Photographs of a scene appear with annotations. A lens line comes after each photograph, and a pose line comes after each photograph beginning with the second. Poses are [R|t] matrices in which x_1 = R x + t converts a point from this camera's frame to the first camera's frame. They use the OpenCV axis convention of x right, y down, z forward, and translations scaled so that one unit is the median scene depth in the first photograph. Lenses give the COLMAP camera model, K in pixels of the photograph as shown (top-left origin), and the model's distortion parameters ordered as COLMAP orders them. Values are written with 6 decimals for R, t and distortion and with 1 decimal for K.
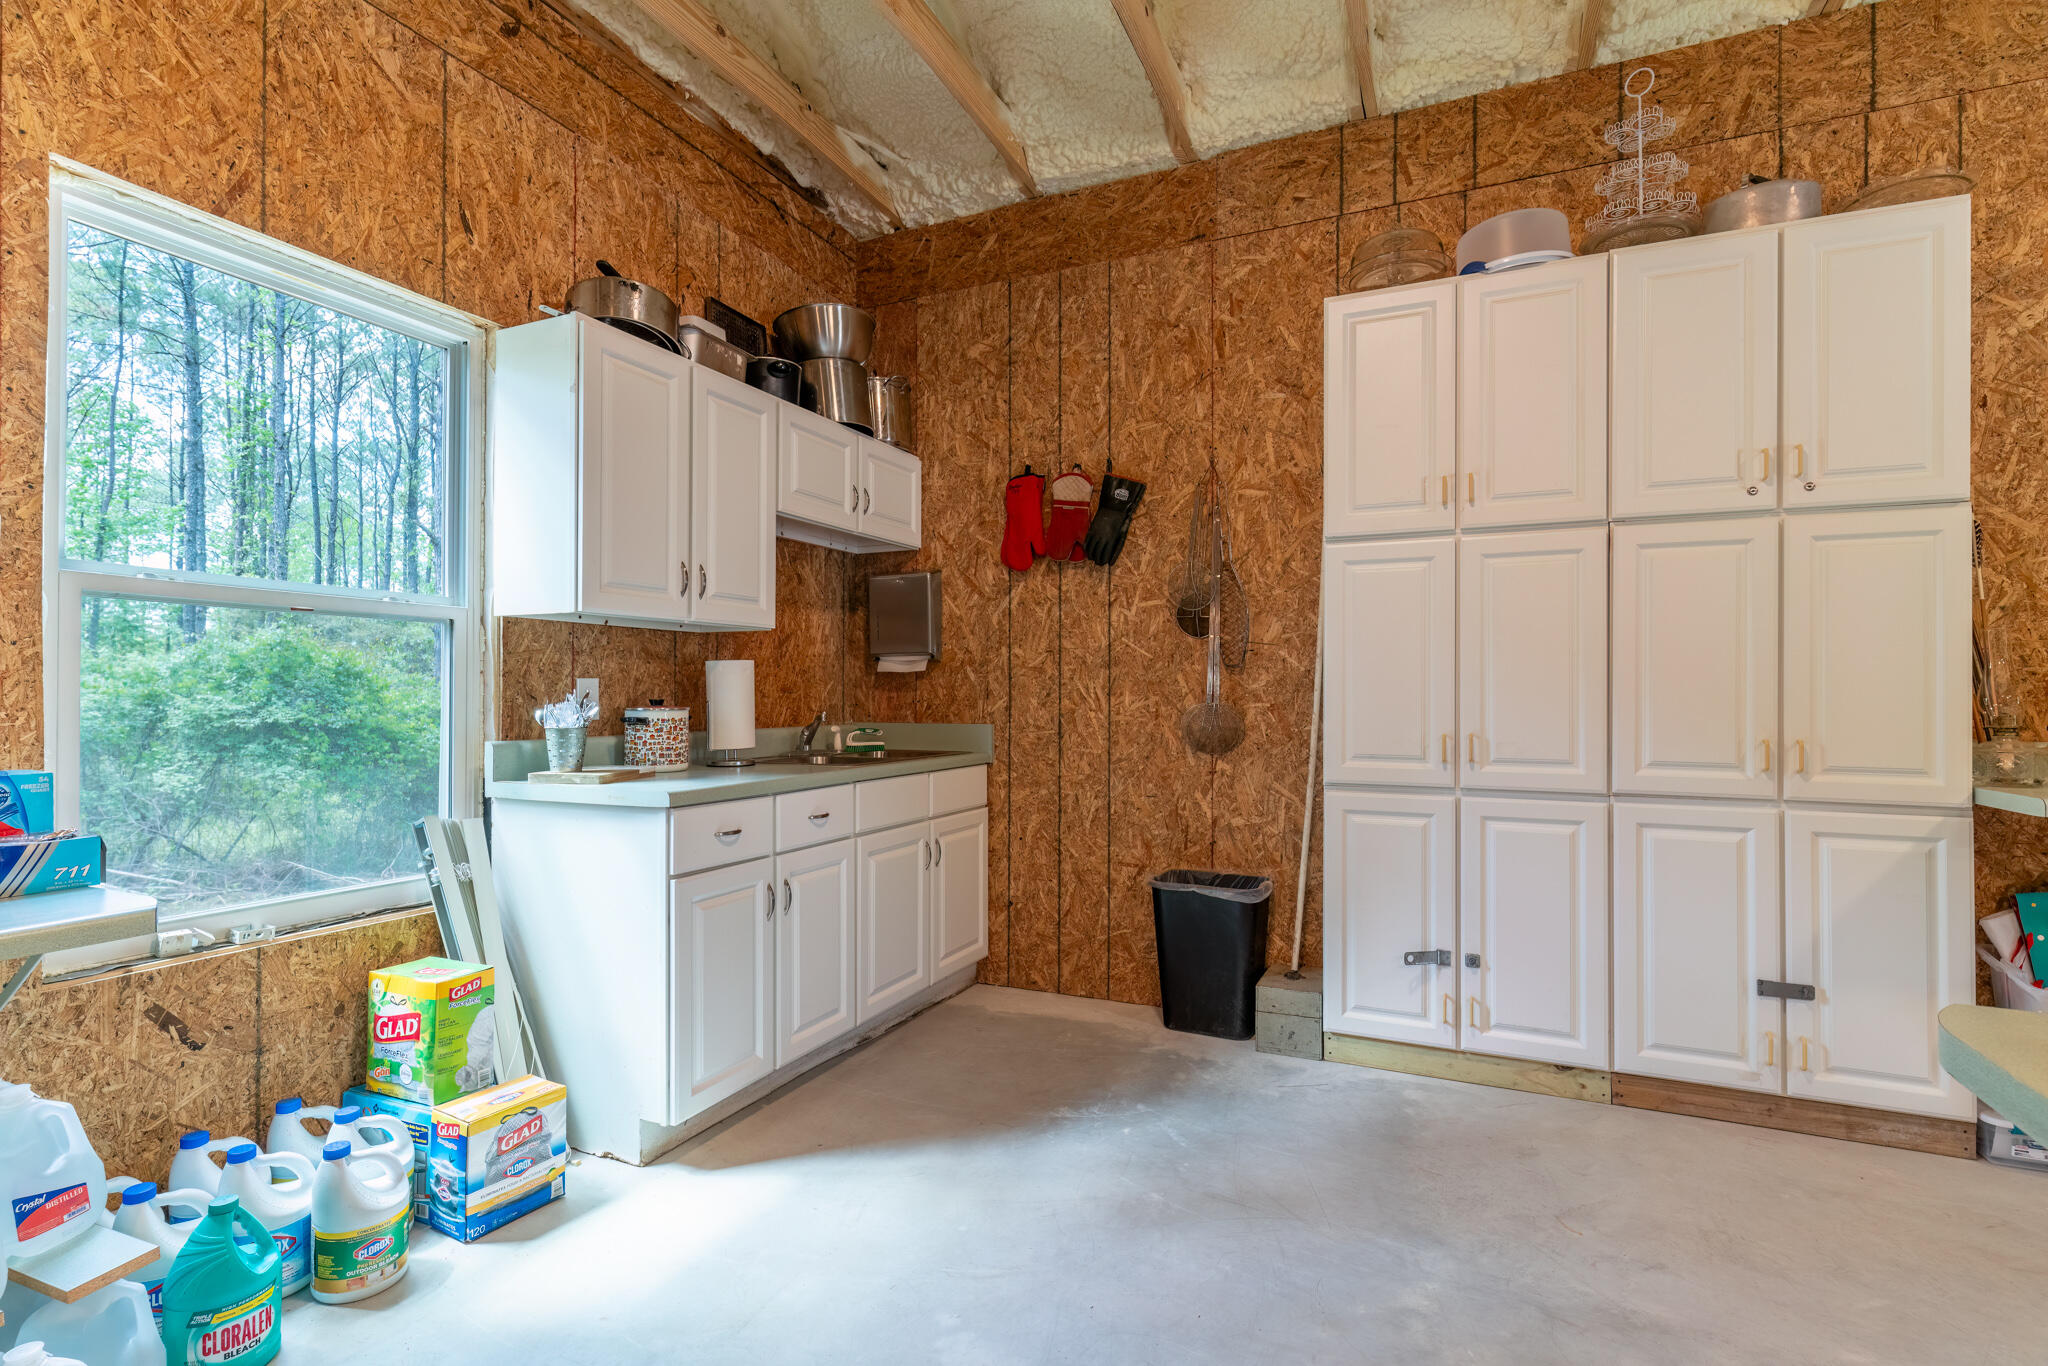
lens RADIAL K [[990.7, 0, 1016.8], [0, 990.7, 689.6], [0, 0, 1]] dist [-0.002291, 0.000319]
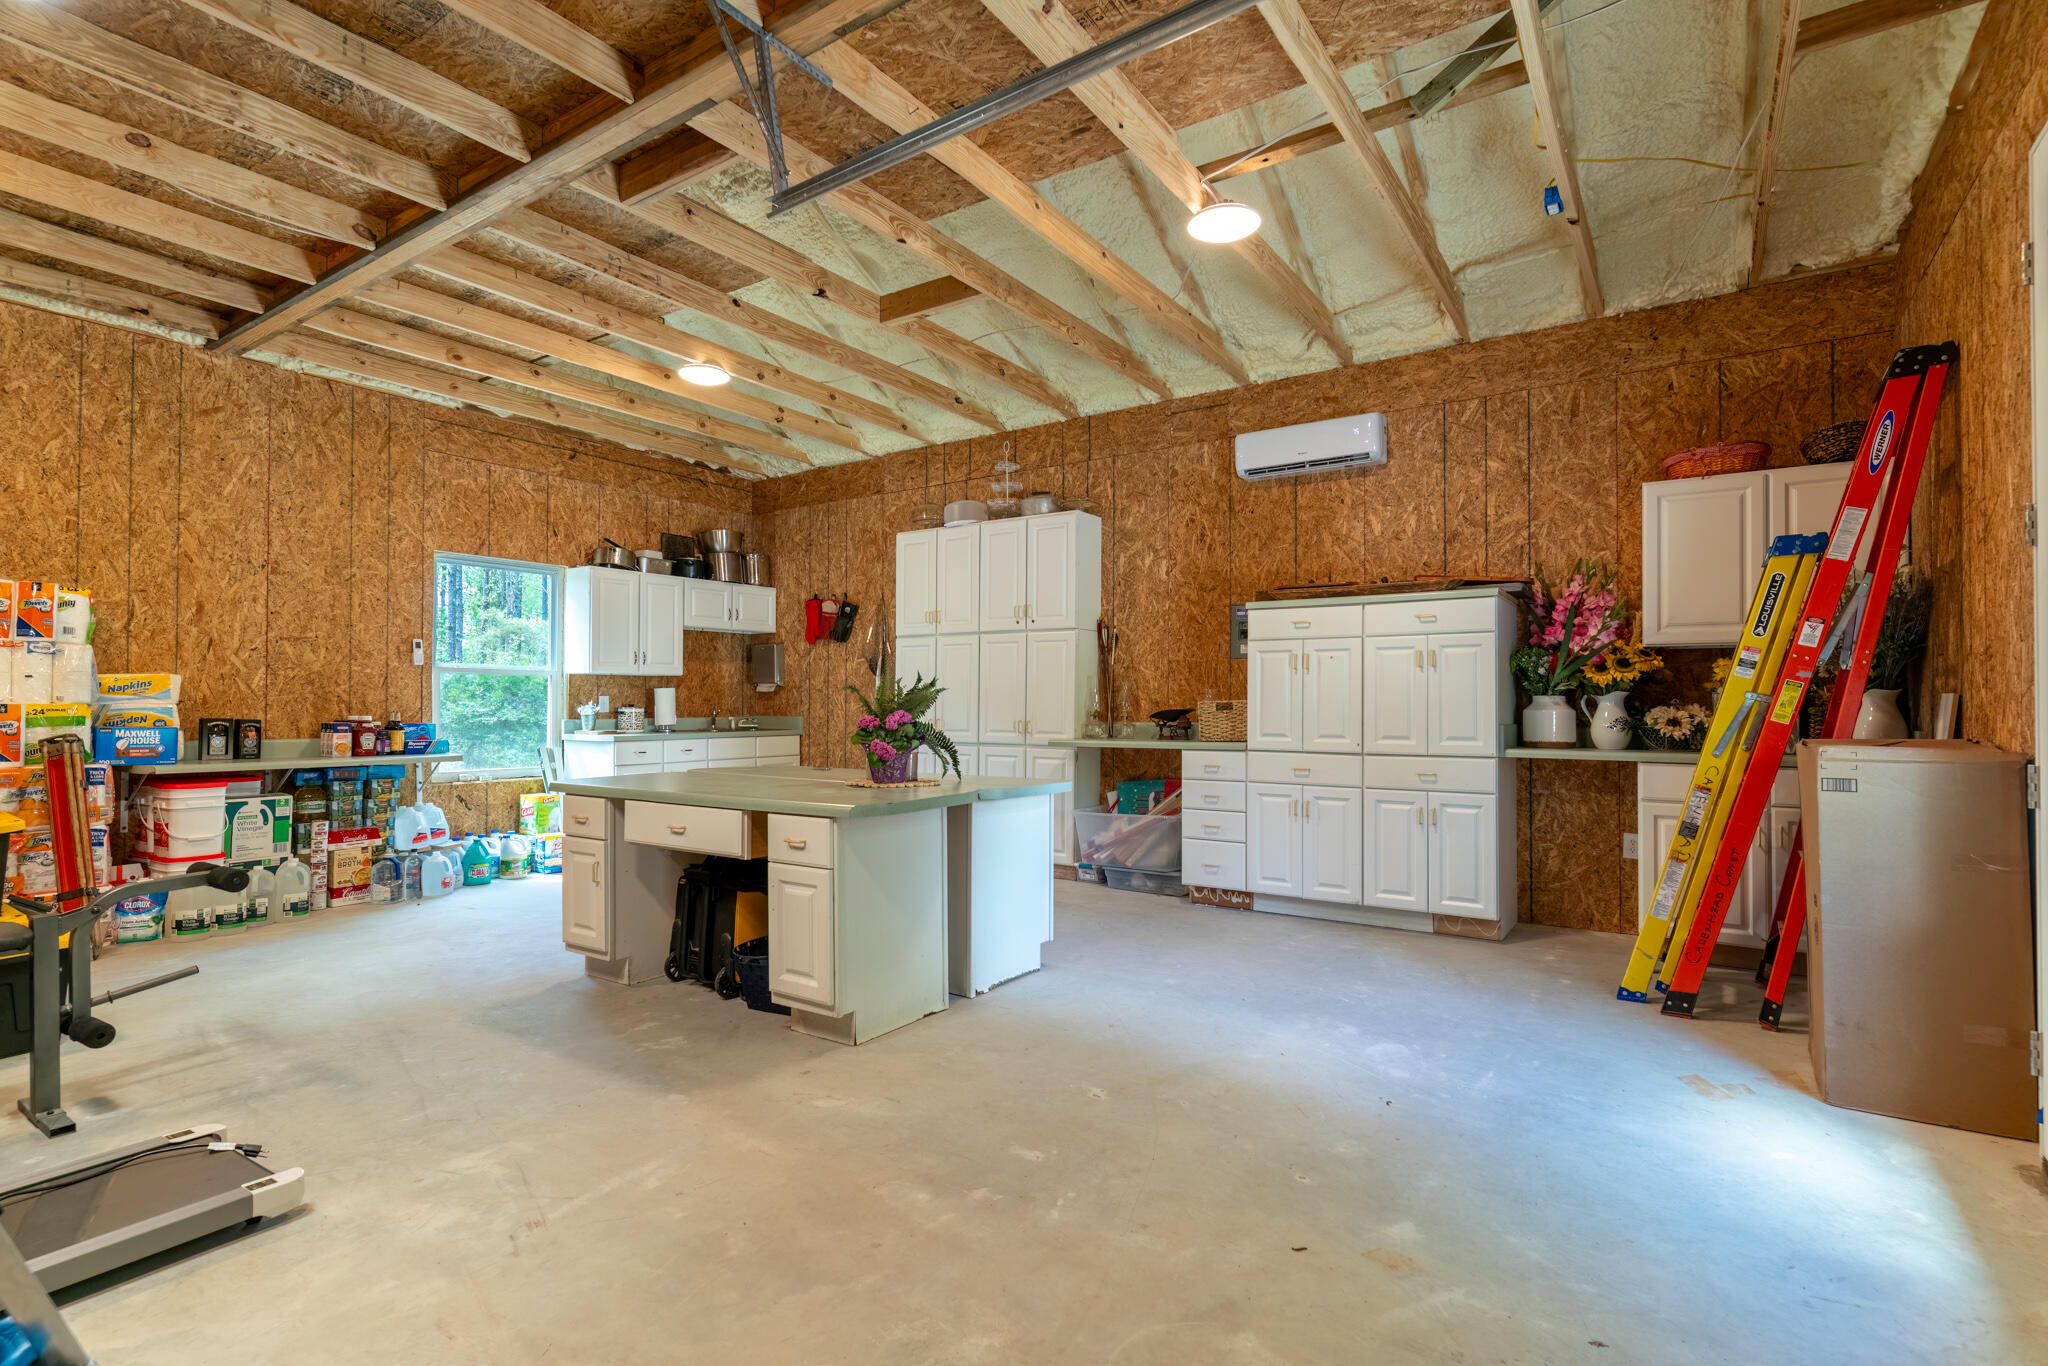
lens RADIAL K [[990.7, 0, 1025.1], [0, 990.7, 688.8], [0, 0, 1]] dist [-0.002291, 0.000319]
pose [[0.985959, -0.001833, -0.166976, 0.978157], [0.000711, 0.999977, -0.006779, -0.011215], [0.166985, 0.006565, 0.985938, -1.230759]]
